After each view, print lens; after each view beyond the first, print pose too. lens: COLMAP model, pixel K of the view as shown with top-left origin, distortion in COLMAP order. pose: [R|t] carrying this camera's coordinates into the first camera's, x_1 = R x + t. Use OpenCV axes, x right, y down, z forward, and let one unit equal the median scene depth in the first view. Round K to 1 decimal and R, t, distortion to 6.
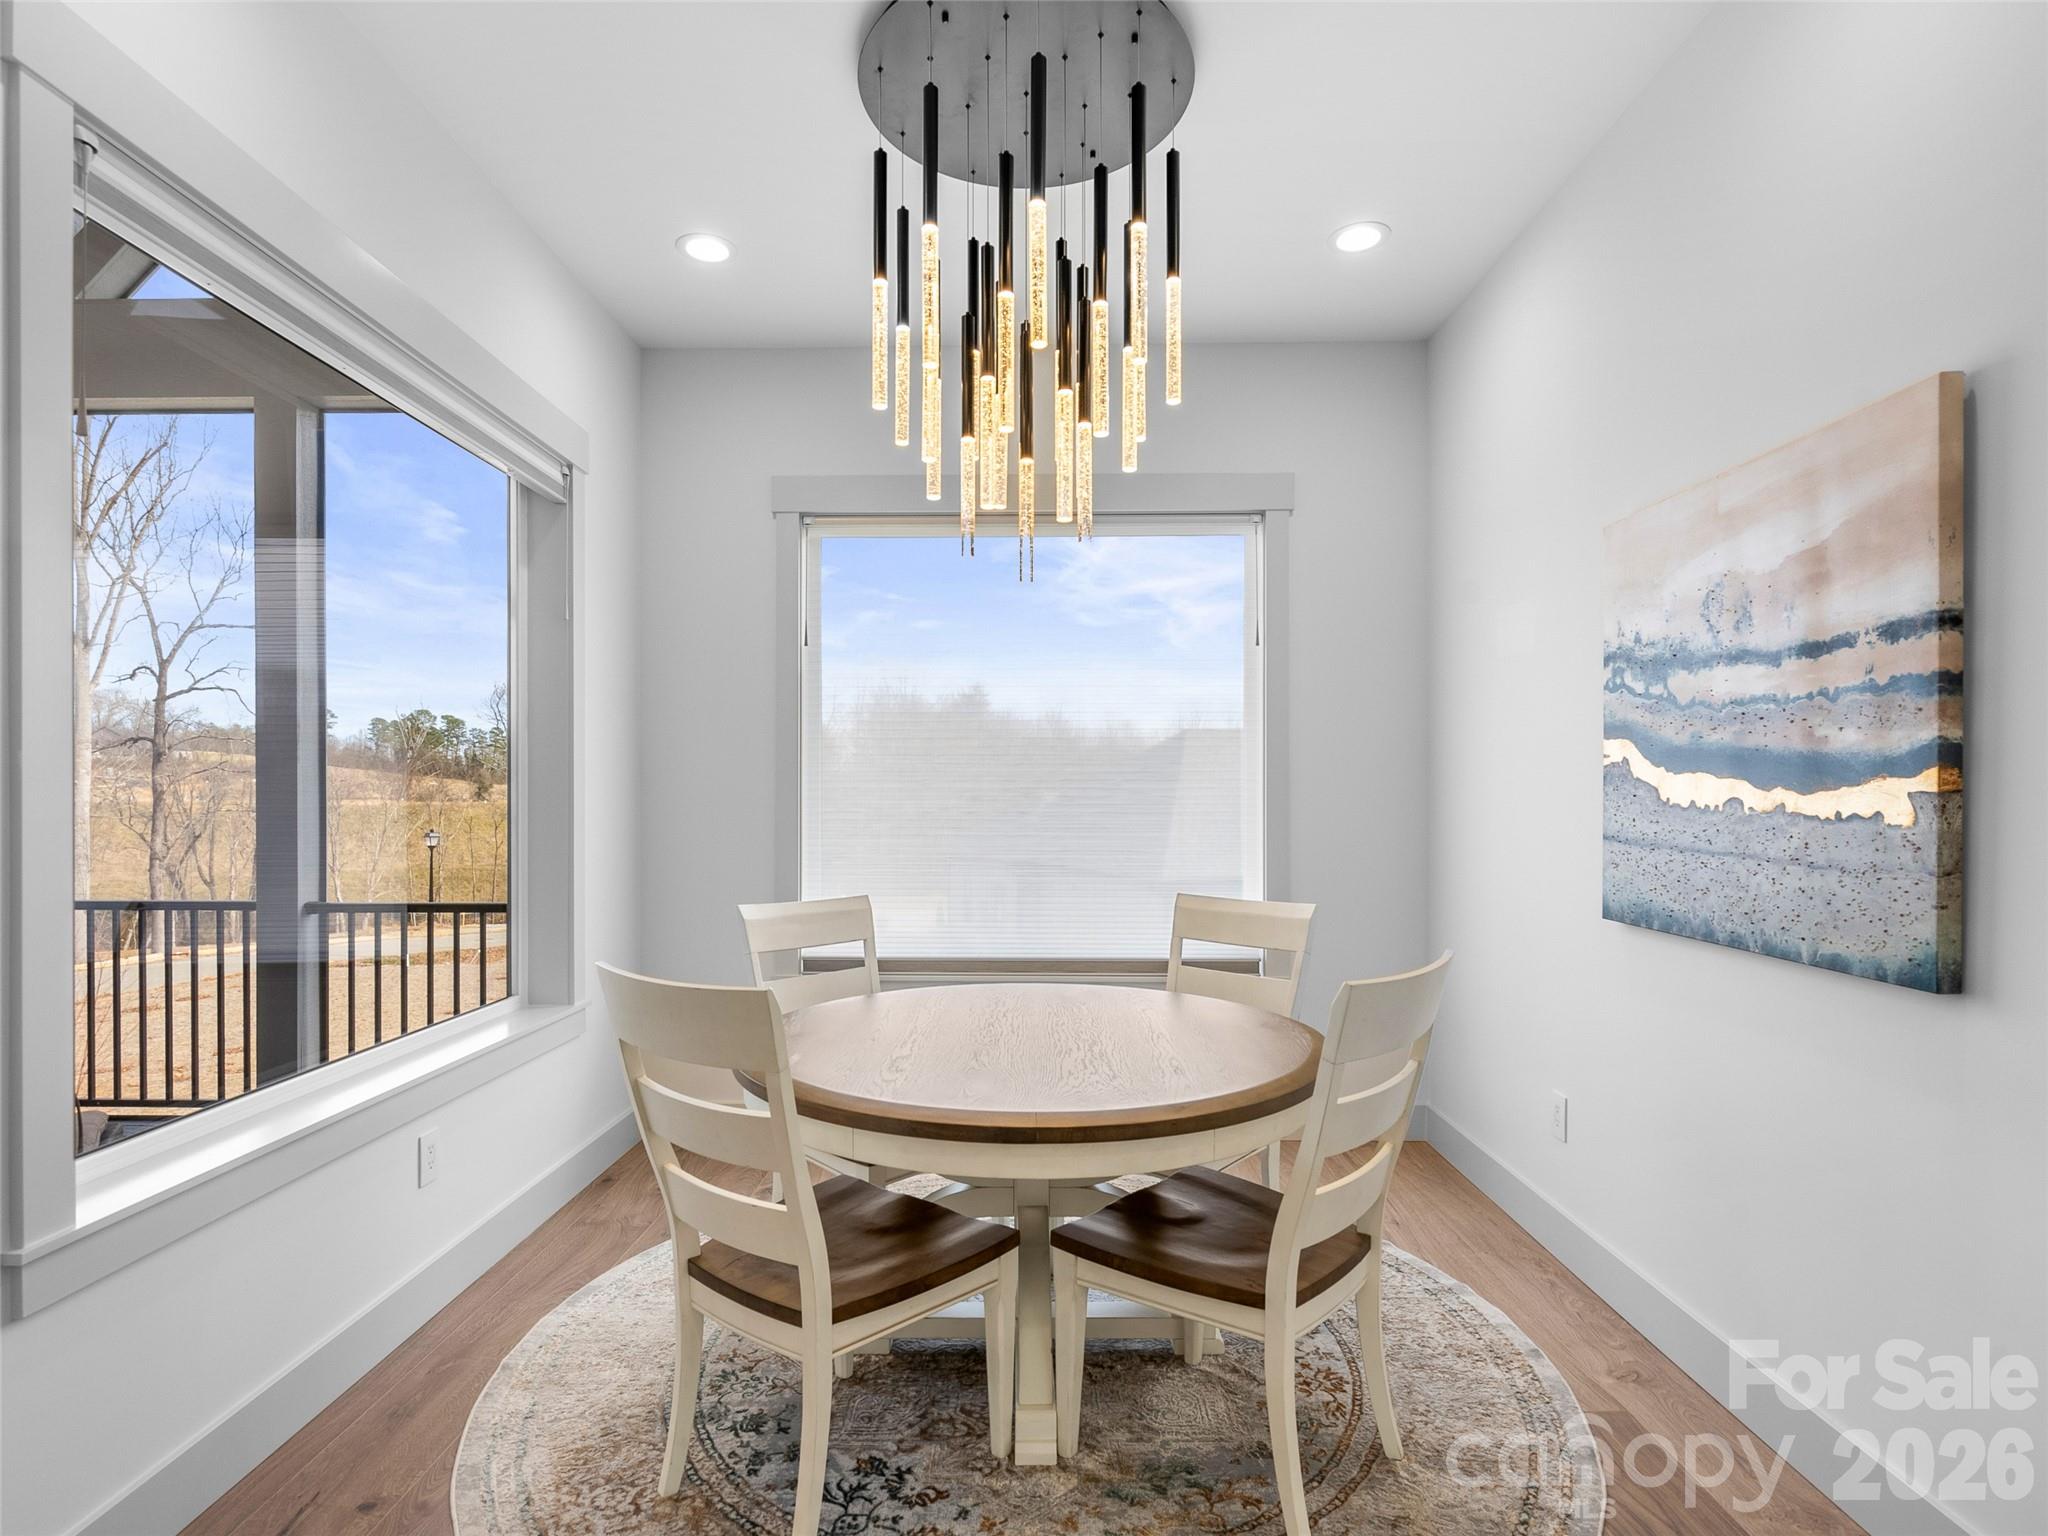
lens RADIAL K [[1010.3, 0, 1030.1], [0, 1010.3, 814.0], [0, 0, 1]] dist [0.001157, 0.004684]
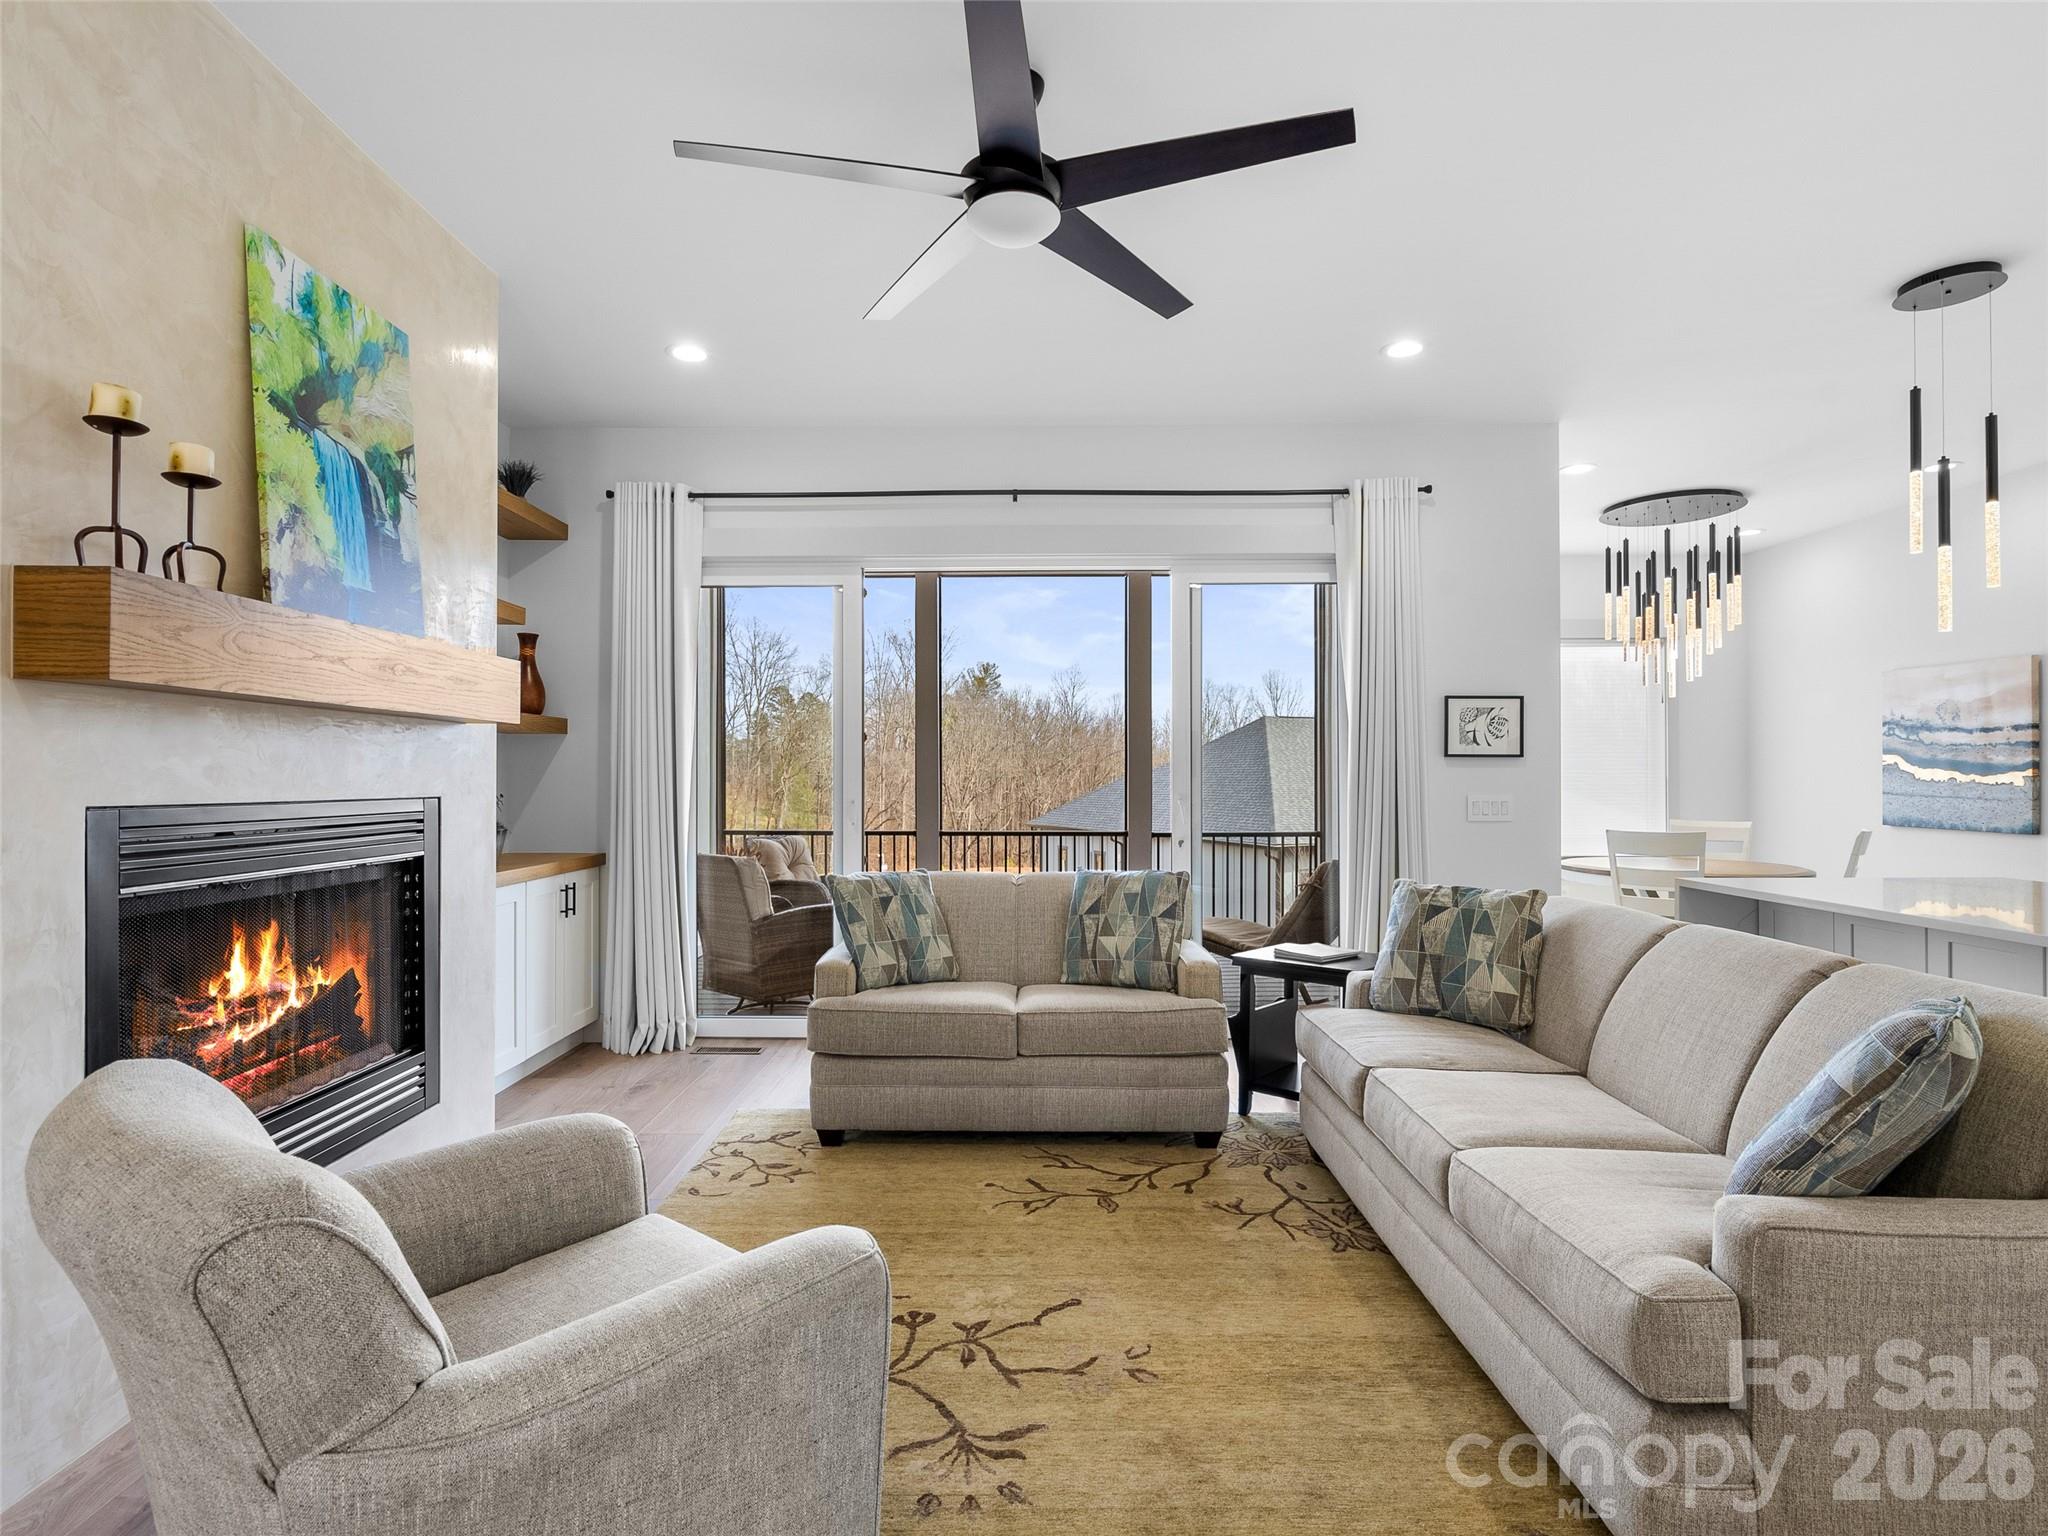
lens RADIAL K [[1010.3, 0, 1009.6], [0, 1010.3, 765.1], [0, 0, 1]] dist [0.001157, 0.004684]
pose [[0.999838, 0.016811, -0.006363, -1.939834], [-0.016990, 0.999429, -0.029223, 0.077276], [0.005868, 0.029326, 0.999553, -1.876234]]
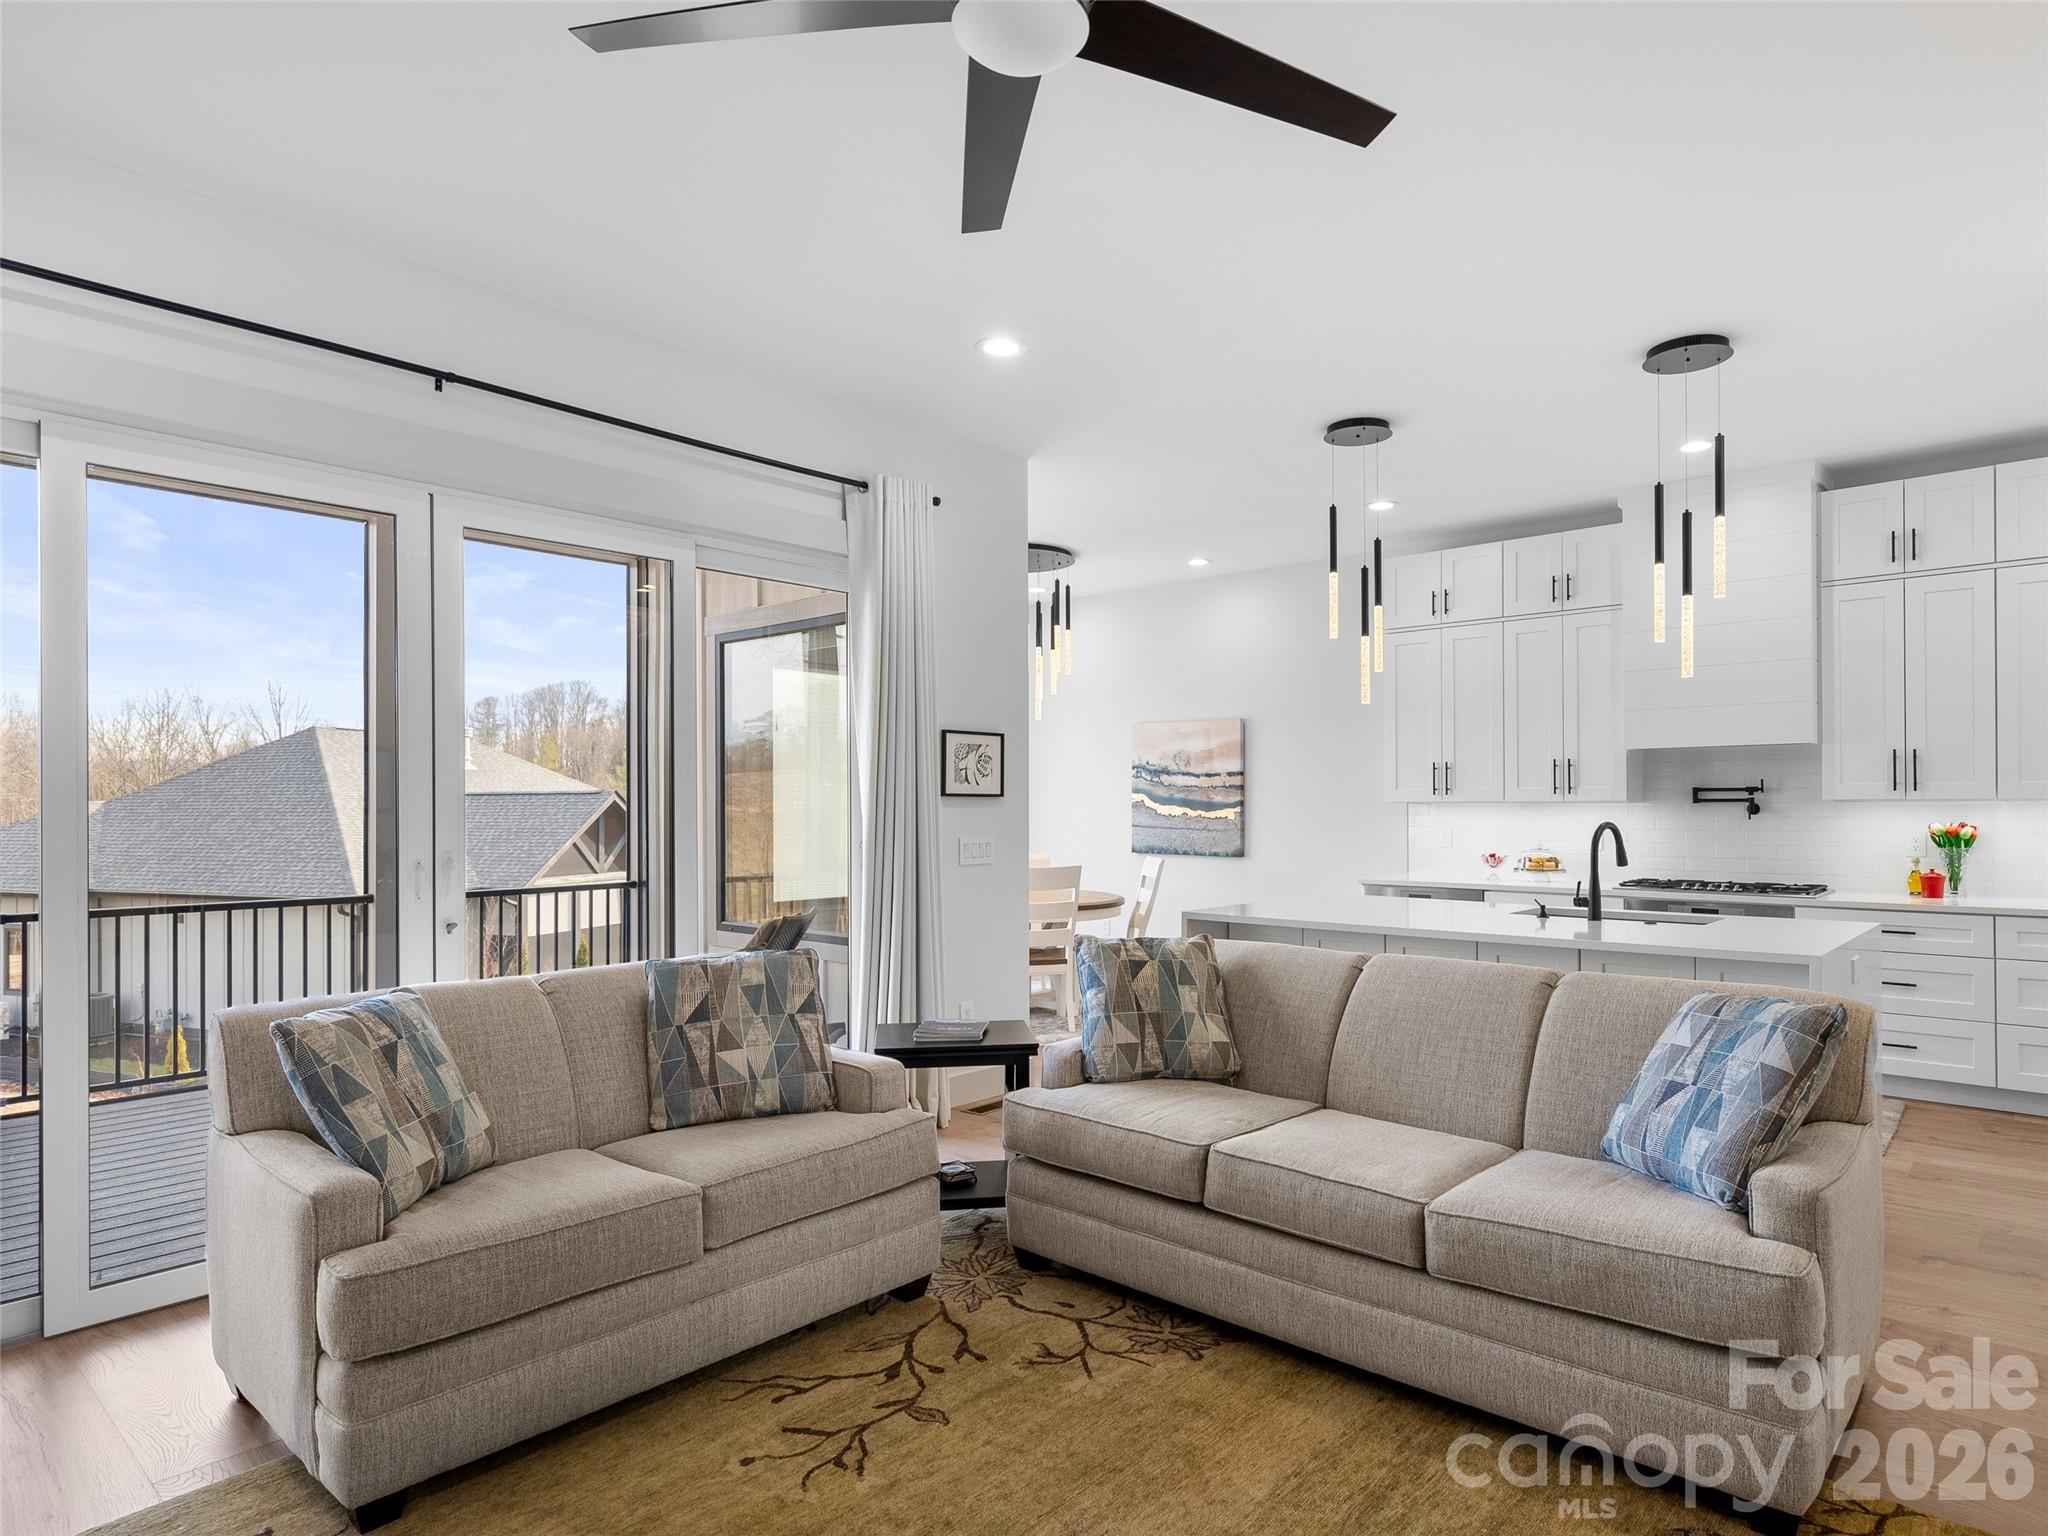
lens RADIAL K [[1157.4, 0, 1031.4], [0, 1157.4, 794.9], [0, 0, 1]] dist [0.005975, 0.001280]
pose [[0.662852, 0.021421, 0.748444, -2.683494], [0.004422, 0.999461, -0.032522, 0.050285], [-0.748737, 0.024867, 0.662400, -1.286227]]
